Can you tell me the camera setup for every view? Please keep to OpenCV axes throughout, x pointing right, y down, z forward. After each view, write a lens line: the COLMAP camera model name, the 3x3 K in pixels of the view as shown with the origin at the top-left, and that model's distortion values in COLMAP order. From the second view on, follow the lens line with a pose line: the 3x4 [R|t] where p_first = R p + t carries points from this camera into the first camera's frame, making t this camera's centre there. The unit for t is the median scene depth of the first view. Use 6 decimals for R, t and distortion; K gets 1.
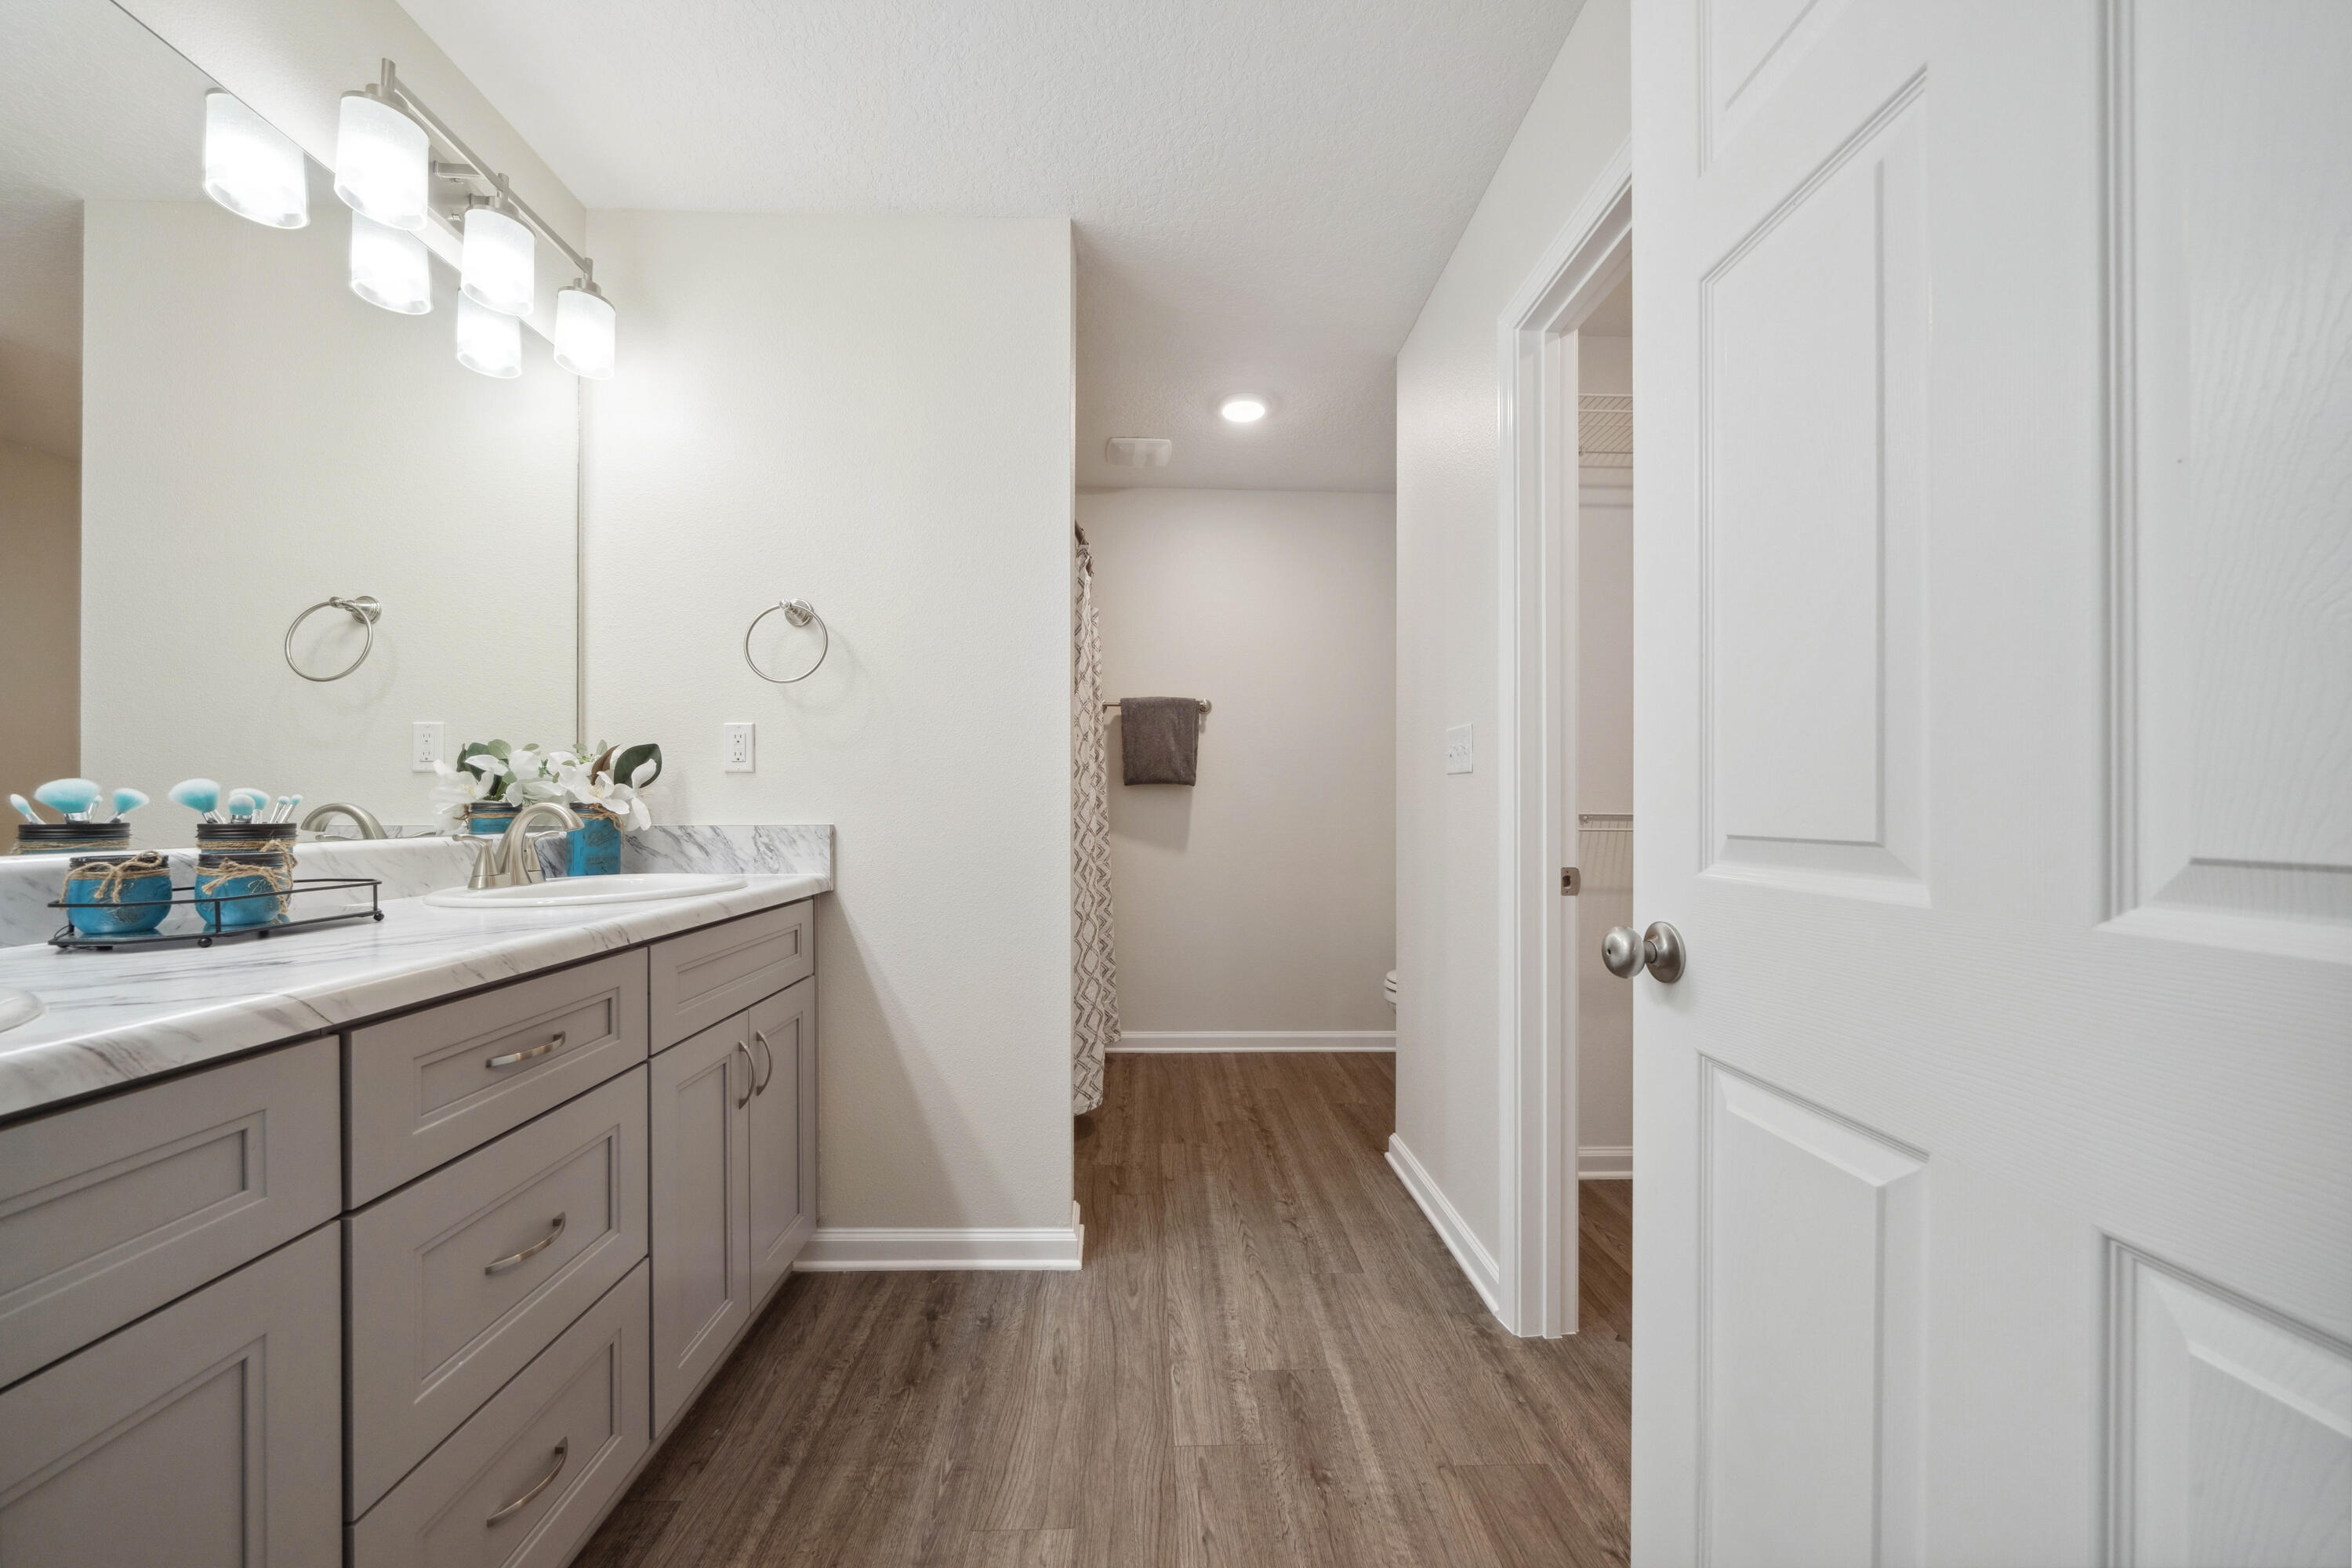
lens RADIAL K [[812.0, 0, 1169.5], [0, 812.0, 796.5], [0, 0, 1]] dist [-0.001636, -0.000408]
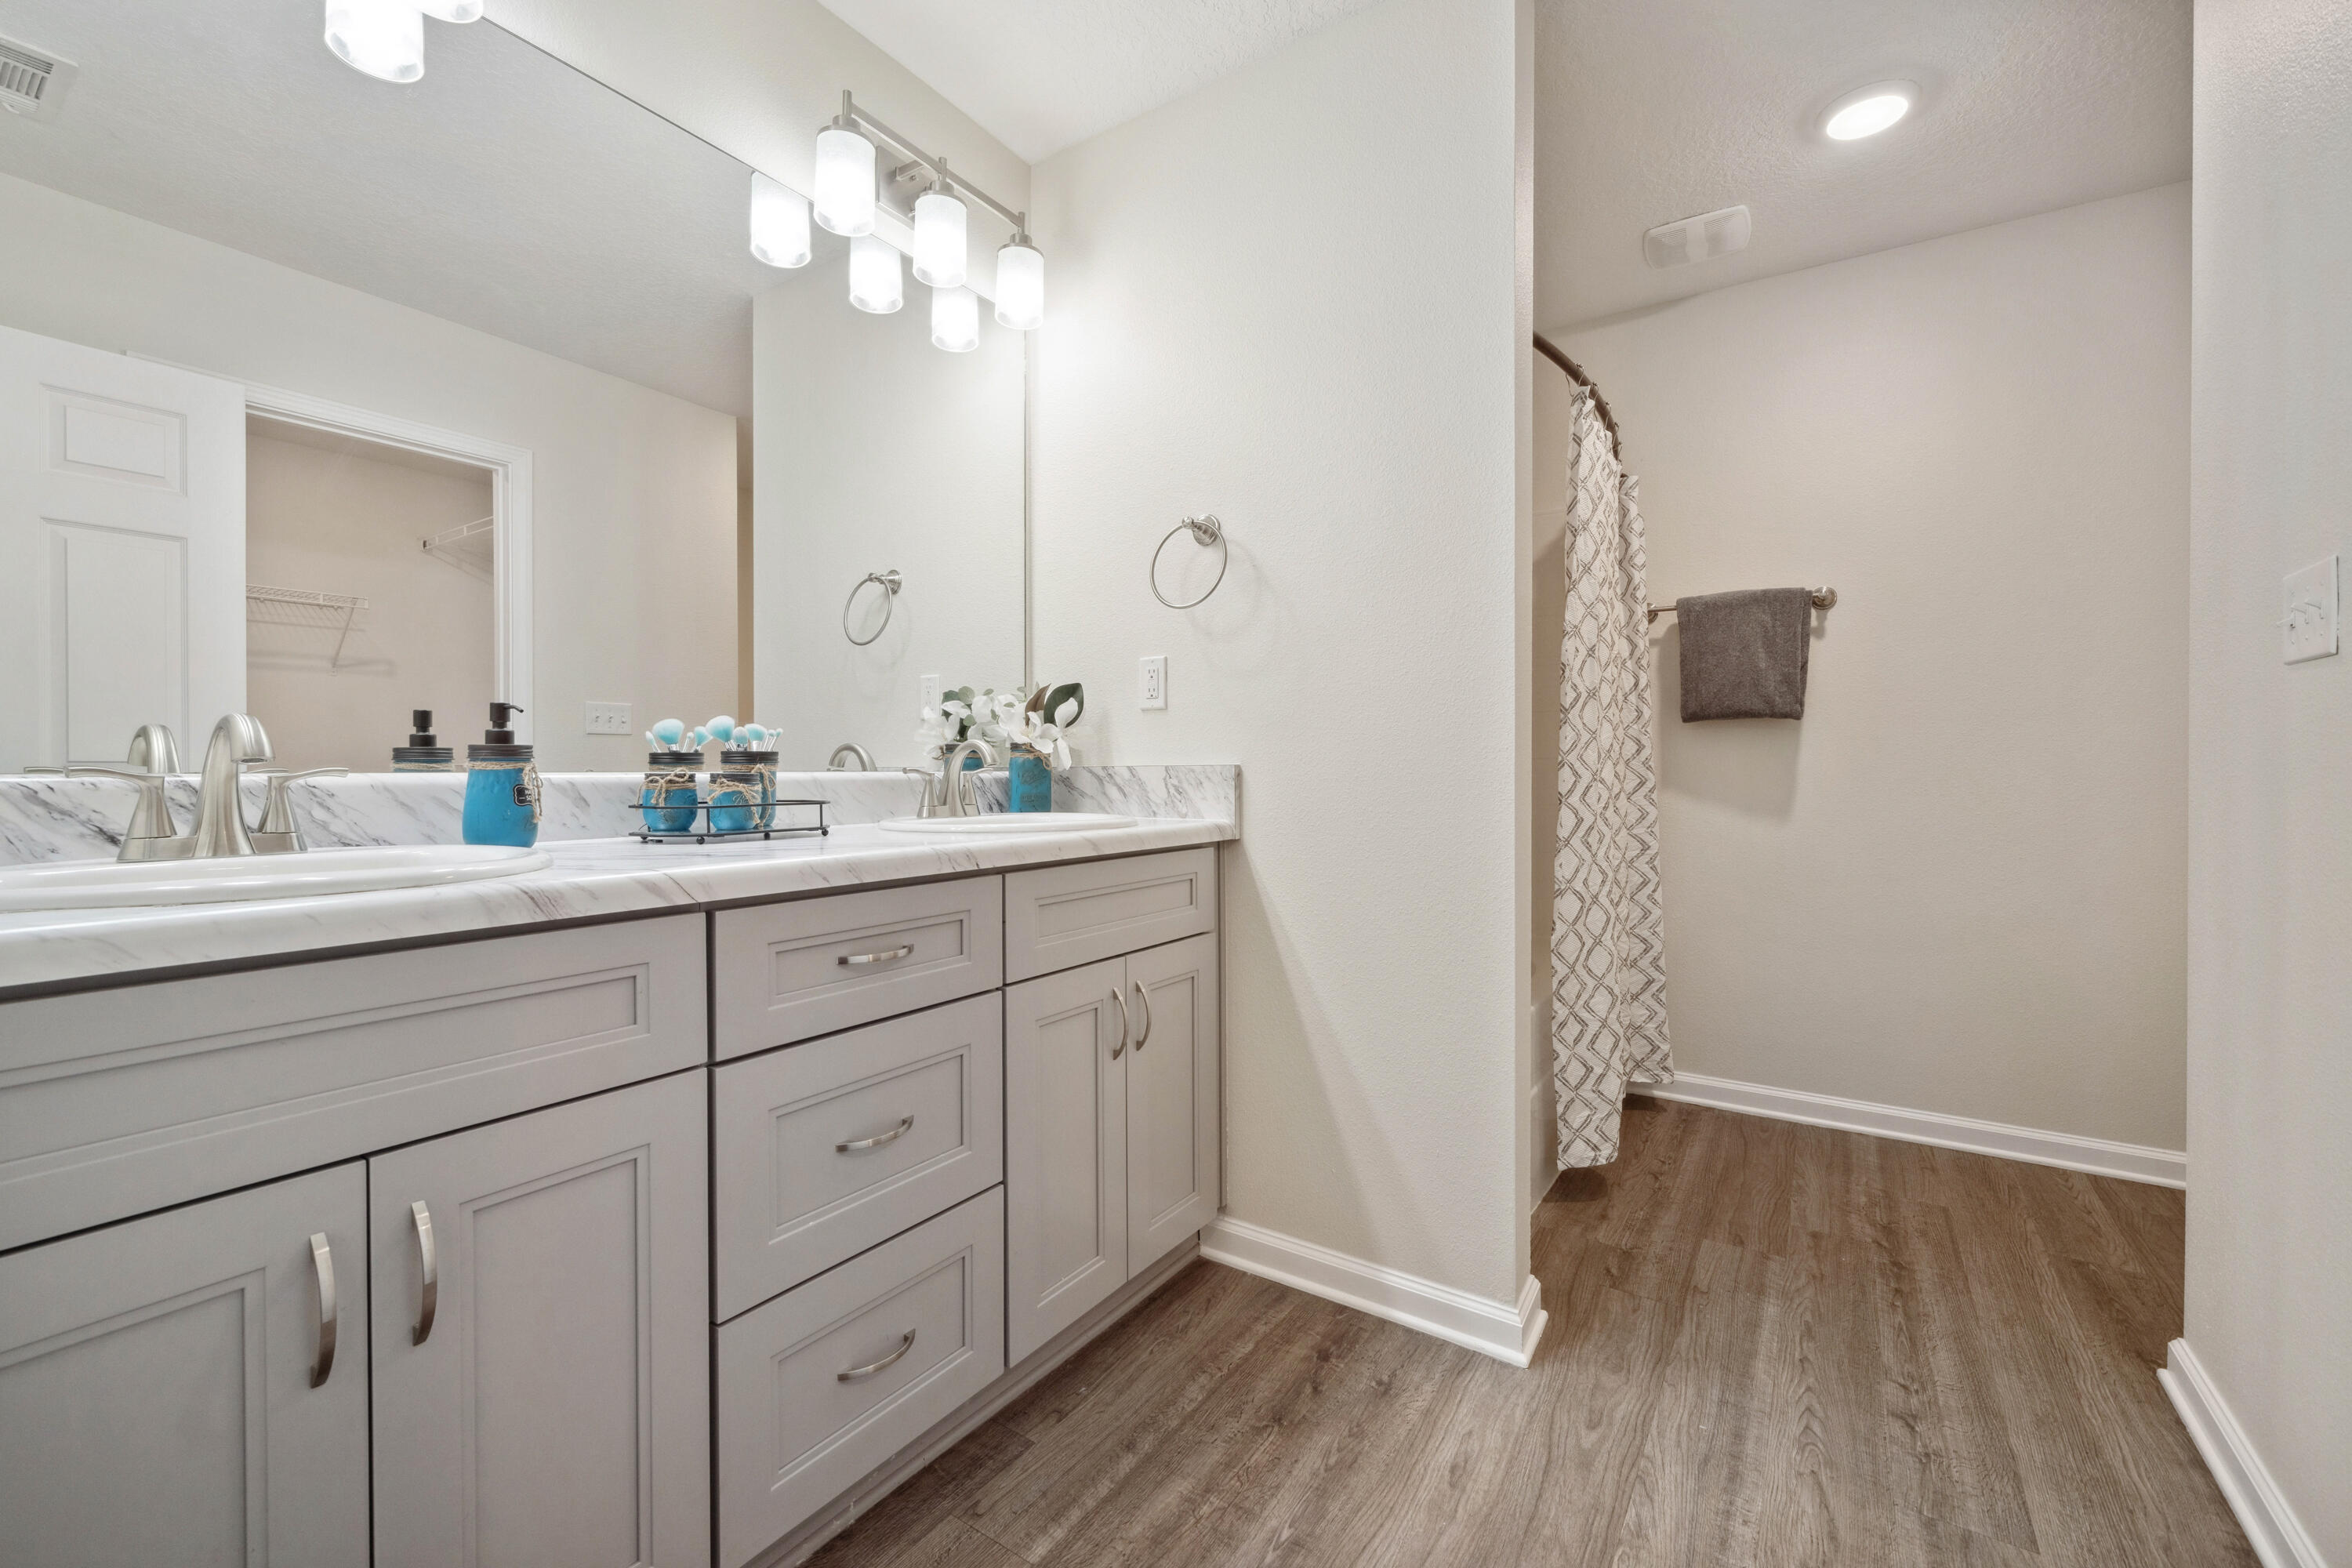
lens RADIAL K [[976.7, 0, 1169.6], [0, 976.7, 769.7], [0, 0, 1]] dist [0.000779, -0.000176]
pose [[0.807057, -0.002187, -0.590469, 0.159363], [0.007606, 0.999949, 0.006692, 0.033890], [0.590424, -0.009892, 0.807032, 0.104098]]
